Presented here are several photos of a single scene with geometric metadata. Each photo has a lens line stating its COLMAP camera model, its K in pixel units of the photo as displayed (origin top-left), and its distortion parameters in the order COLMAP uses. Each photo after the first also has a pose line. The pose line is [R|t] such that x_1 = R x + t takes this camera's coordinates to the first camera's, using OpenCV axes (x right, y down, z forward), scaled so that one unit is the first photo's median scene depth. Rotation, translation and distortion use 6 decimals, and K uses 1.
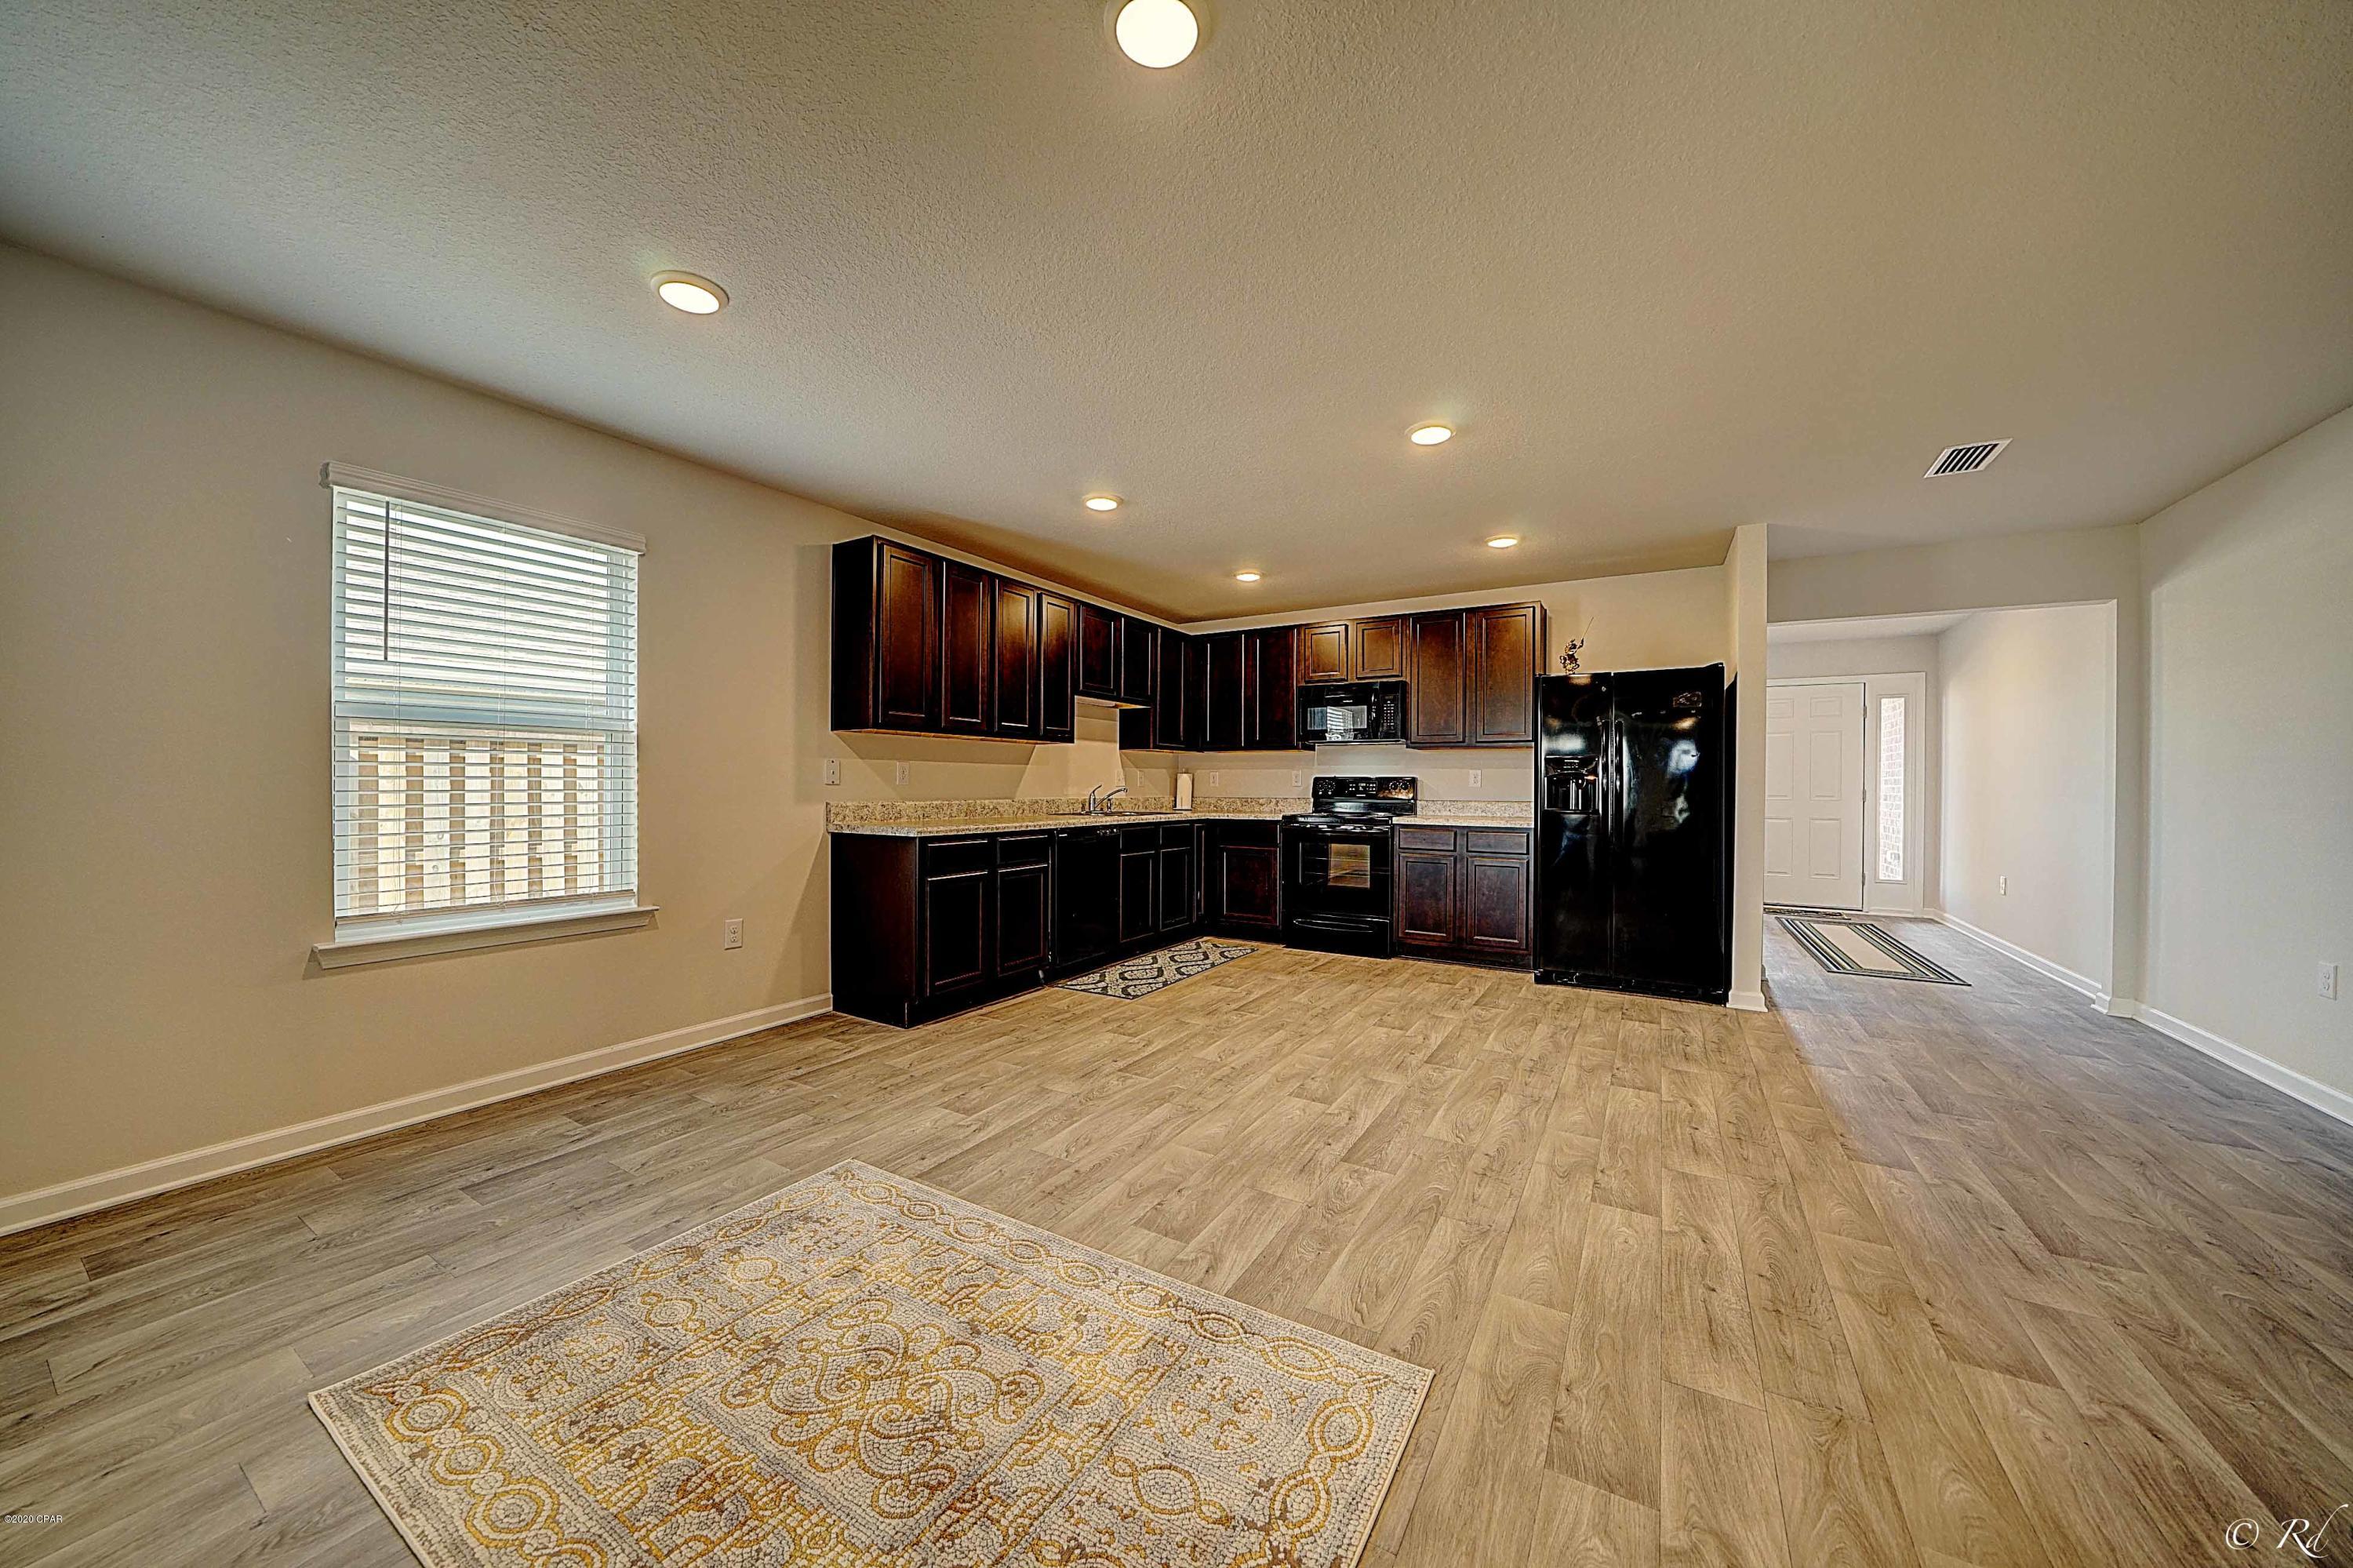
lens RADIAL K [[812.4, 0, 1176.5], [0, 812.4, 784.0], [0, 0, 1]] dist [-0.018495, 0.000313]
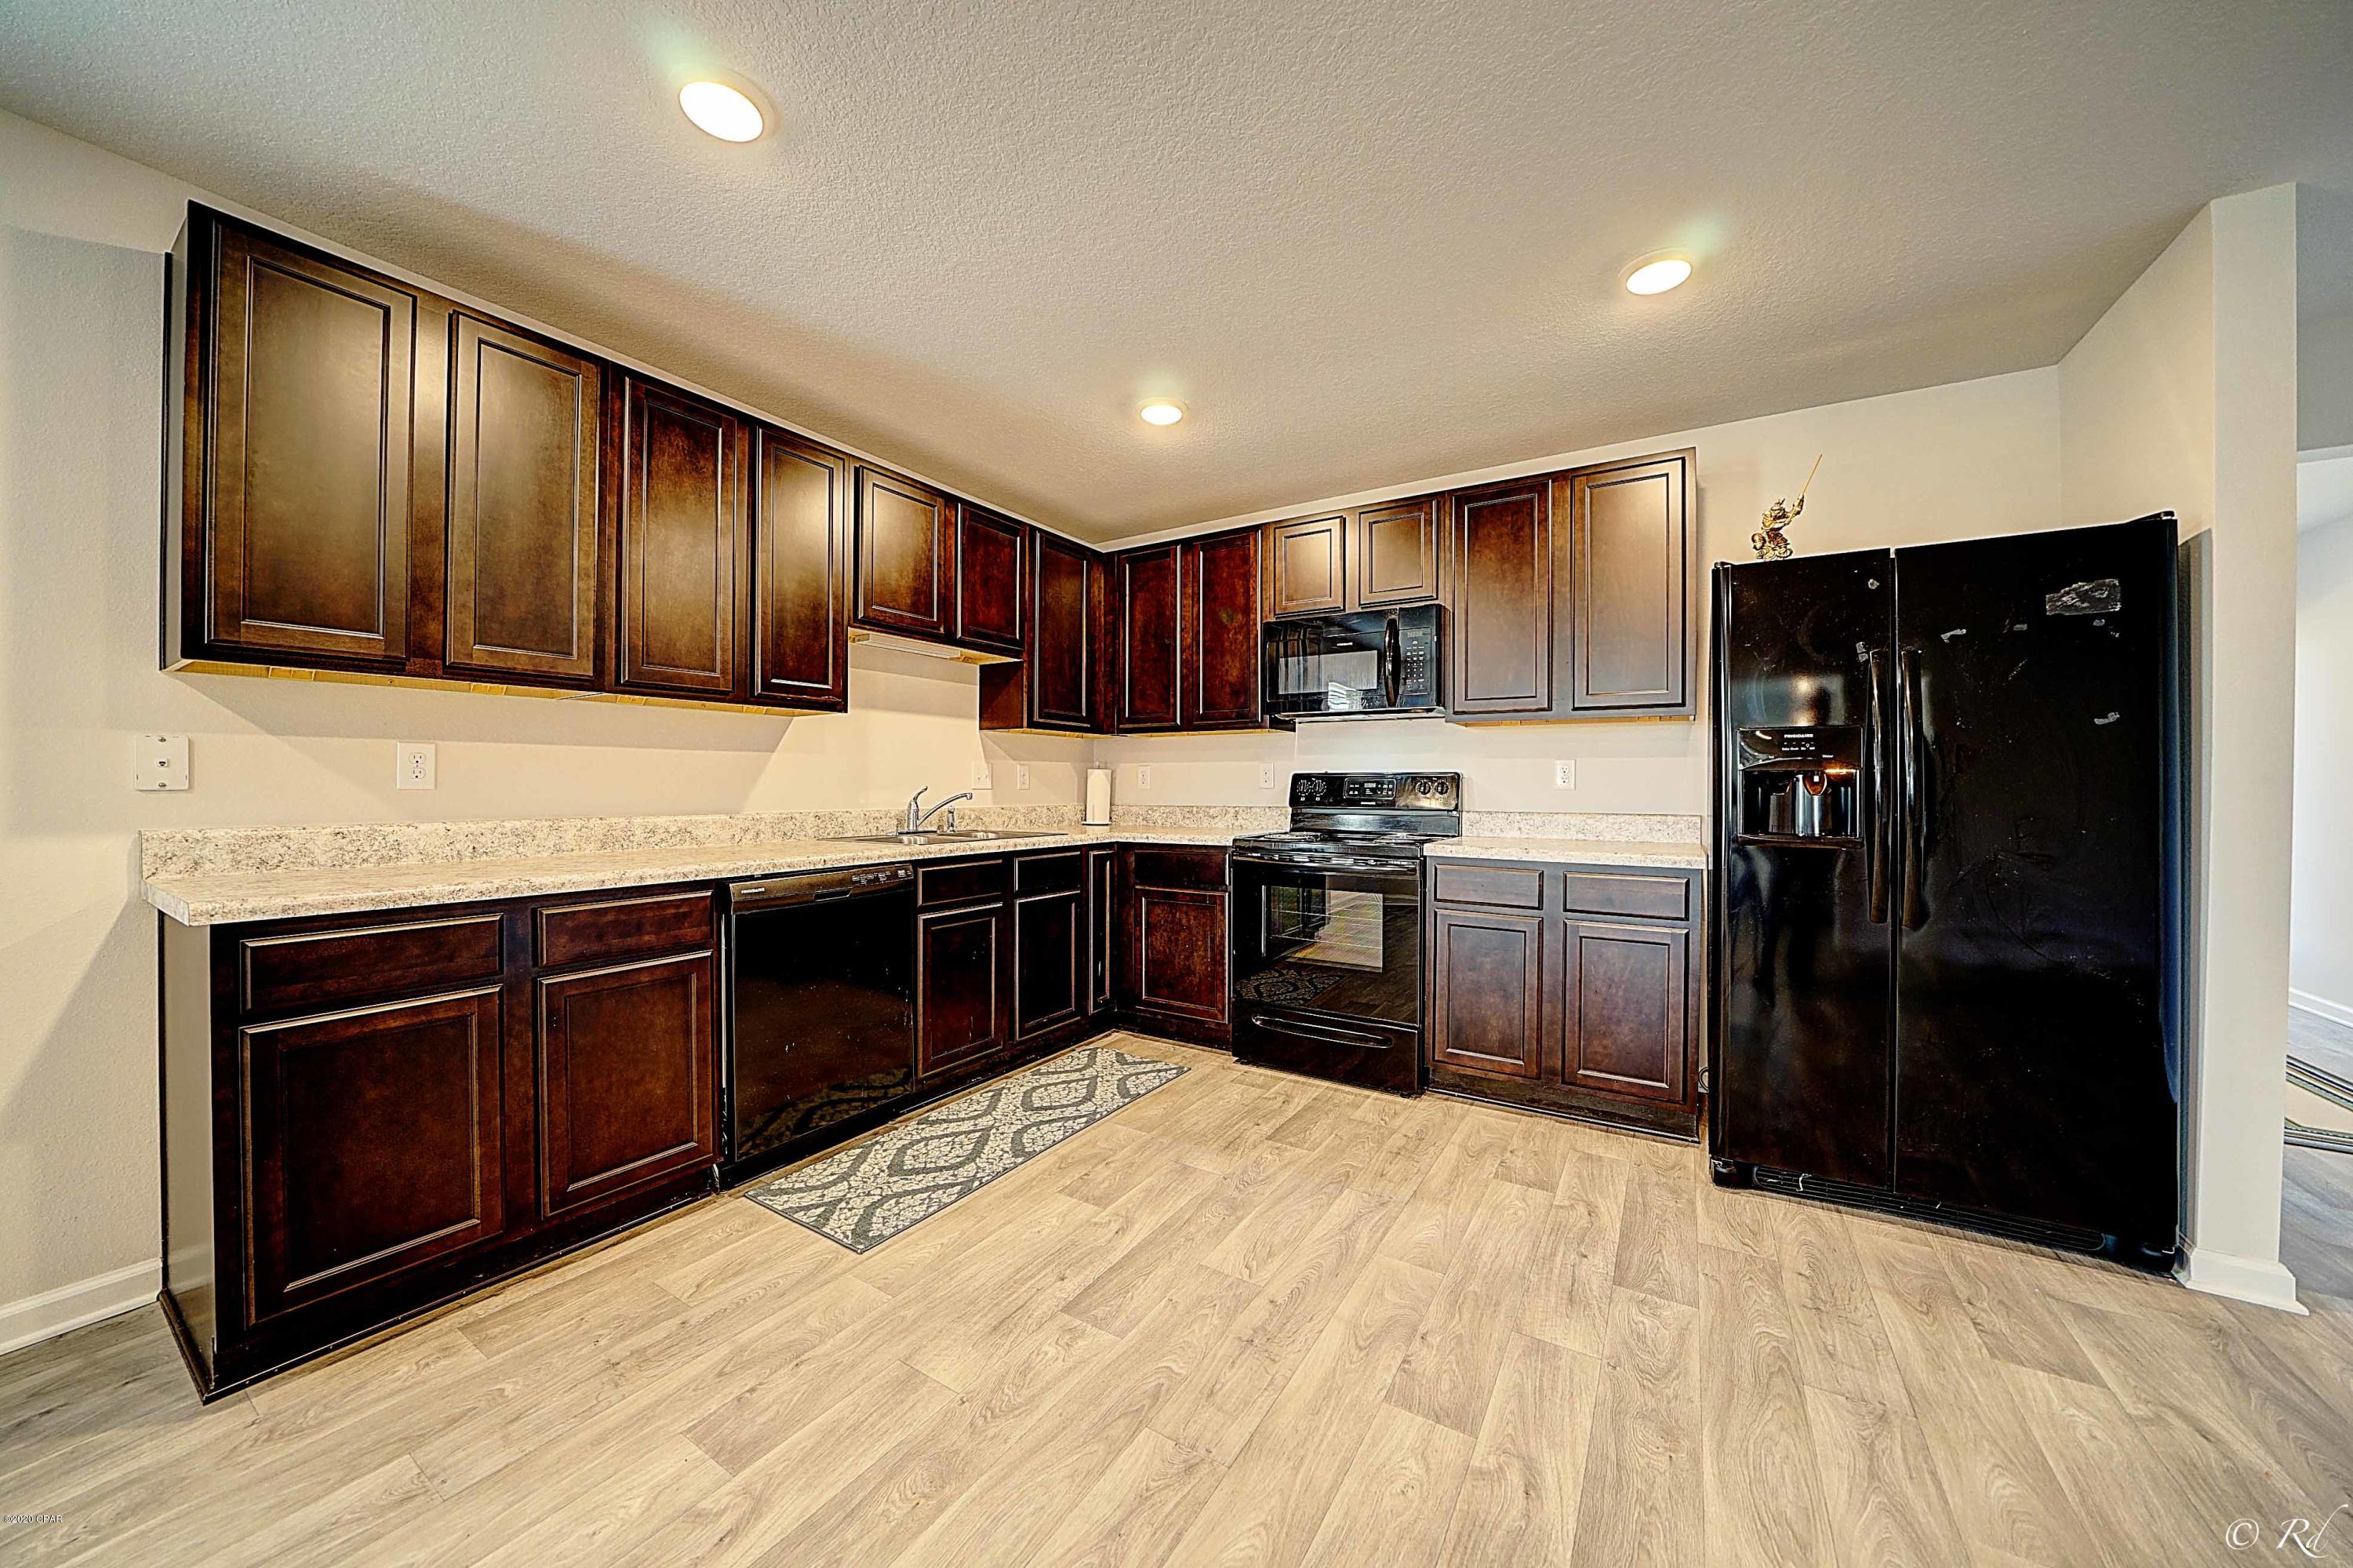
lens RADIAL K [[812.4, 0, 1176.5], [0, 812.4, 784.0], [0, 0, 1]] dist [-0.018495, 0.000313]
pose [[0.999799, -0.003073, -0.019787, 0.102858], [0.003082, 0.999995, 0.000405, -0.000900], [0.019786, -0.000466, 0.999804, 0.417785]]
